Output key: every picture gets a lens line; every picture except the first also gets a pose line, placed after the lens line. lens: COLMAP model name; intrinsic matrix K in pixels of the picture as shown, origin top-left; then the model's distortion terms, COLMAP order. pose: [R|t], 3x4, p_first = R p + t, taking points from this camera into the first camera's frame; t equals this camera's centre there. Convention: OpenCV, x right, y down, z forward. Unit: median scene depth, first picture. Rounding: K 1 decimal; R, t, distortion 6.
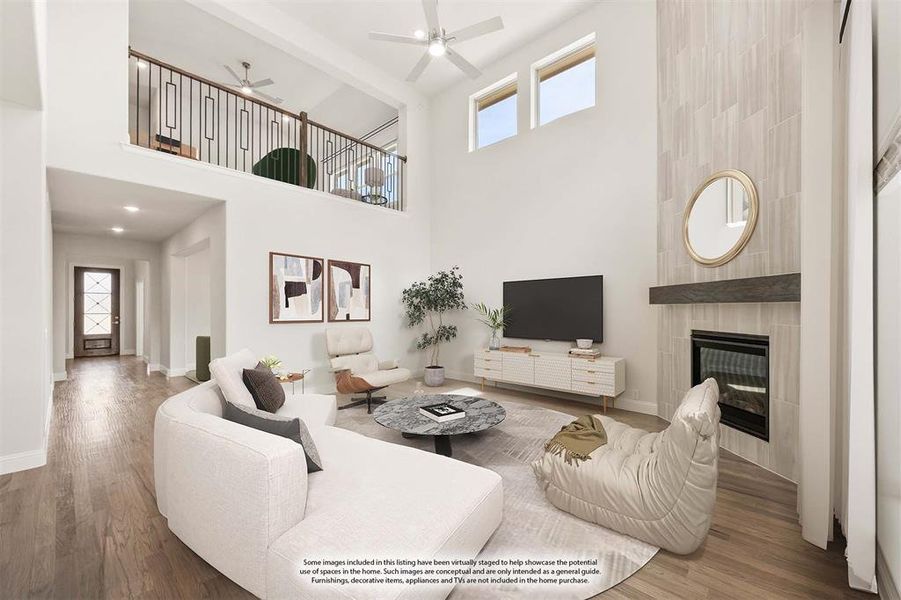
lens RADIAL K [[363.7, 0, 445.4], [0, 363.7, 307.7], [0, 0, 1]] dist [0.005476, 0.000290]
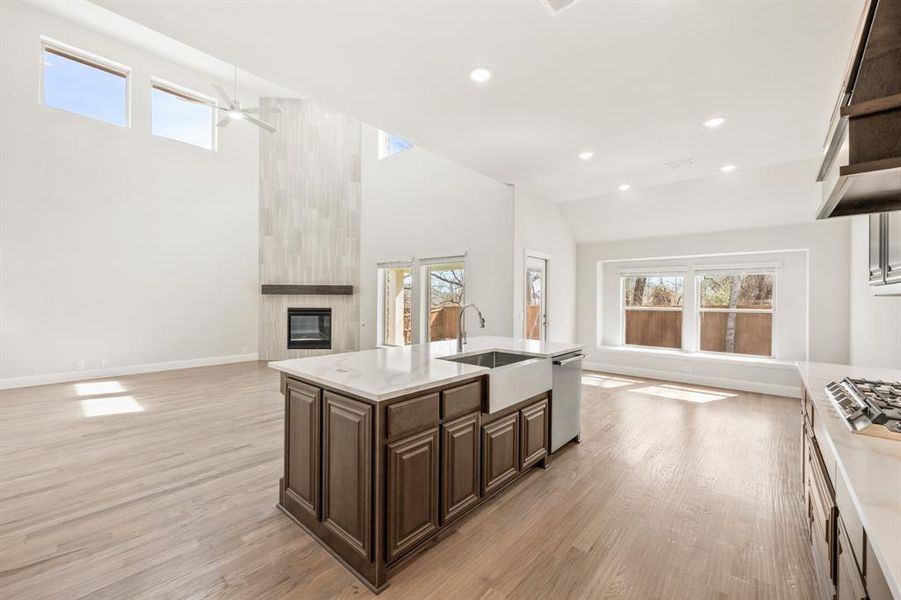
lens RADIAL K [[363.7, 0, 454.5], [0, 363.7, 296.0], [0, 0, 1]] dist [0.005476, 0.000290]
pose [[-0.031923, 0.001155, 0.999490, -1.431965], [-0.007753, 0.999969, -0.001403, -0.008359], [-0.999460, -0.007794, -0.031913, 0.175103]]
